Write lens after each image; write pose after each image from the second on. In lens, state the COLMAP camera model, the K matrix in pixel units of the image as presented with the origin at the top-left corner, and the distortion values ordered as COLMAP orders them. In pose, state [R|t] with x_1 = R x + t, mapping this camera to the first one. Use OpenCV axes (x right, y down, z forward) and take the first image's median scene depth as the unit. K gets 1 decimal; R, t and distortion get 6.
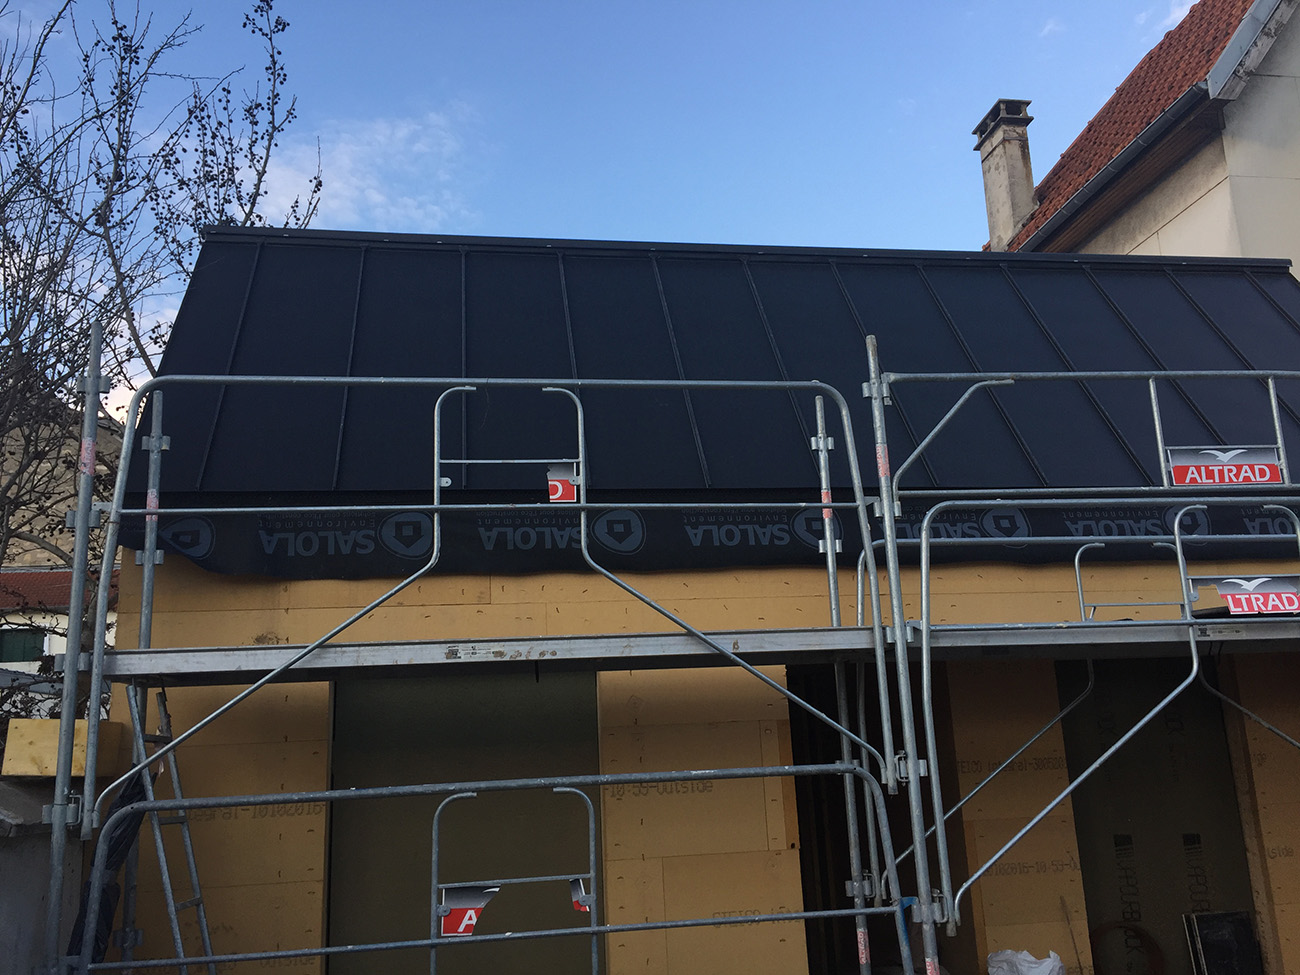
lens RADIAL K [[1106.6, 0, 646.5], [0, 1106.6, 484.2], [0, 0, 1]] dist [0.044098, -0.030118]
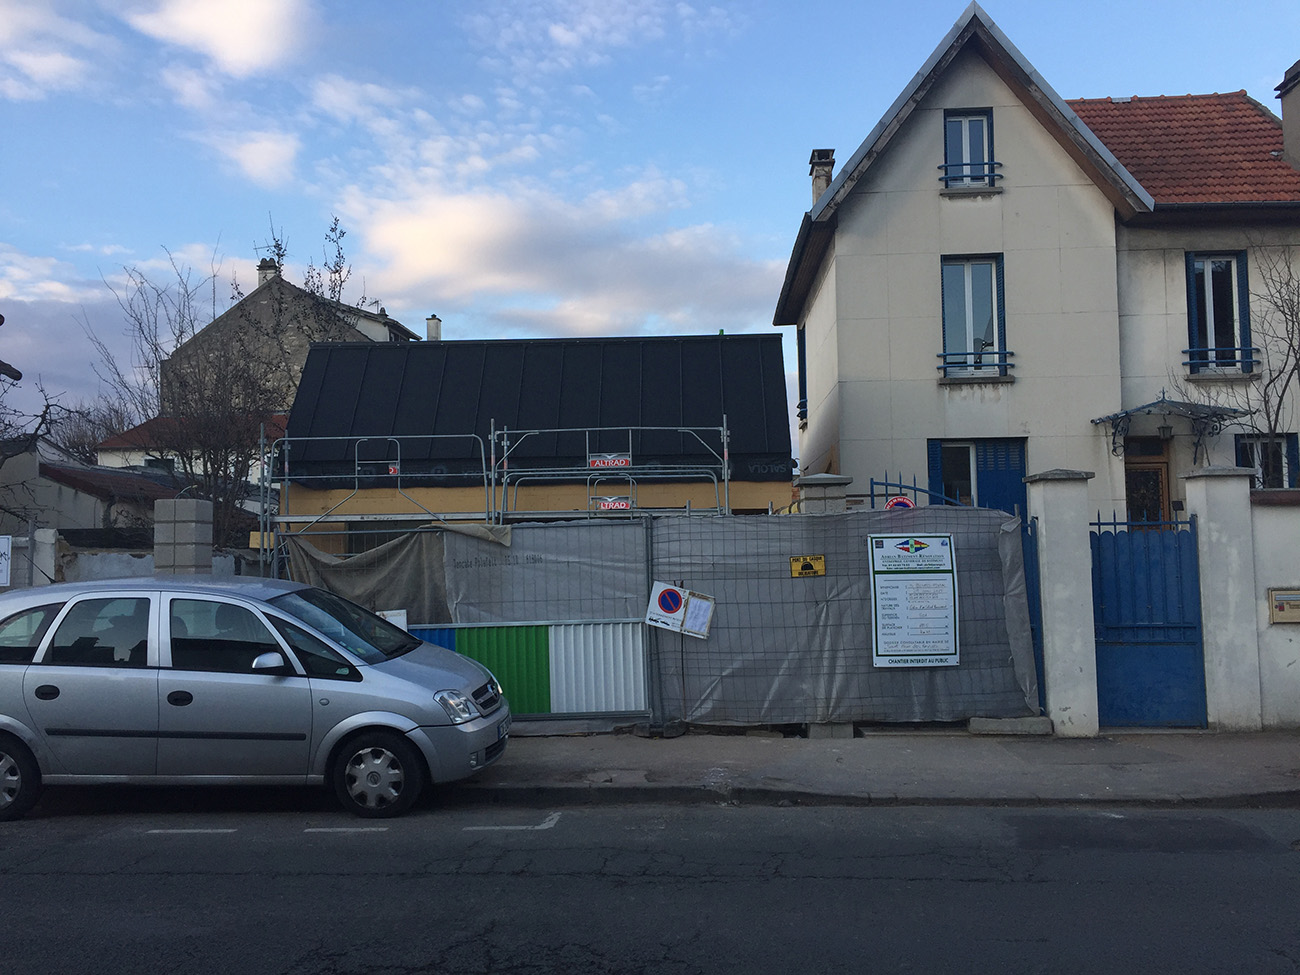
lens RADIAL K [[1106.6, 0, 652.7], [0, 1106.6, 490.6], [0, 0, 1]] dist [0.044098, -0.030118]
pose [[0.979530, 0.018546, -0.200443, 1.235293], [0.018733, 0.983027, 0.182500, -0.481251], [0.200426, -0.182519, 0.962557, -1.883508]]
